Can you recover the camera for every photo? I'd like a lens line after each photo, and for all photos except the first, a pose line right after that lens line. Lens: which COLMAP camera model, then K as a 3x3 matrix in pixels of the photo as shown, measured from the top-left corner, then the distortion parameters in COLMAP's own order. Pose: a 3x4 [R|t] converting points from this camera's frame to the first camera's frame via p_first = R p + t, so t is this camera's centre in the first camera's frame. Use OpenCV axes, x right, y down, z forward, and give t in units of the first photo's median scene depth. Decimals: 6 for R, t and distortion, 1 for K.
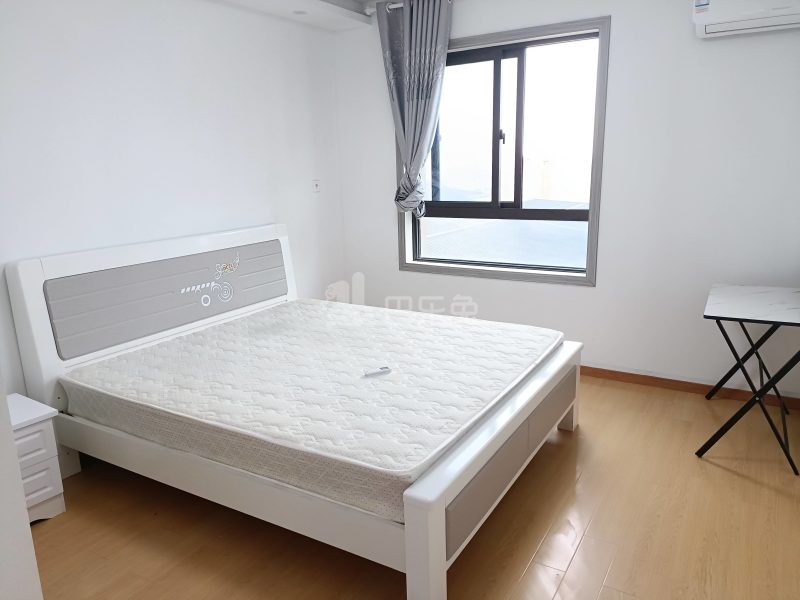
lens RADIAL K [[607.6, 0, 400.0], [0, 607.6, 300.0], [0, 0, 1]] dist [0.096087, 0.000711]
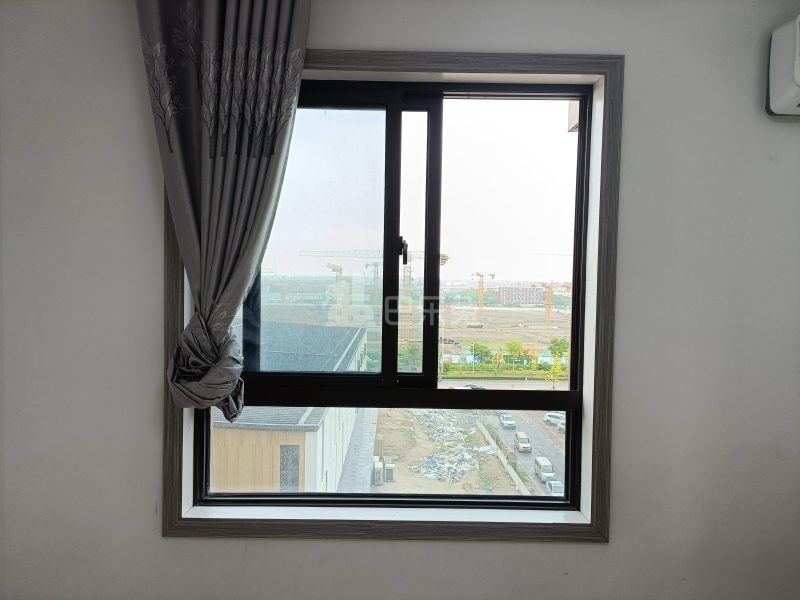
lens RADIAL K [[521.8, 0, 400.6], [0, 521.8, 288.0], [0, 0, 1]] dist [0.074580, 0.000216]
pose [[0.850990, 0.030701, 0.524284, -0.068151], [0.084814, 0.977152, -0.194884, -0.151045], [-0.518288, 0.210311, 0.828943, 0.649697]]
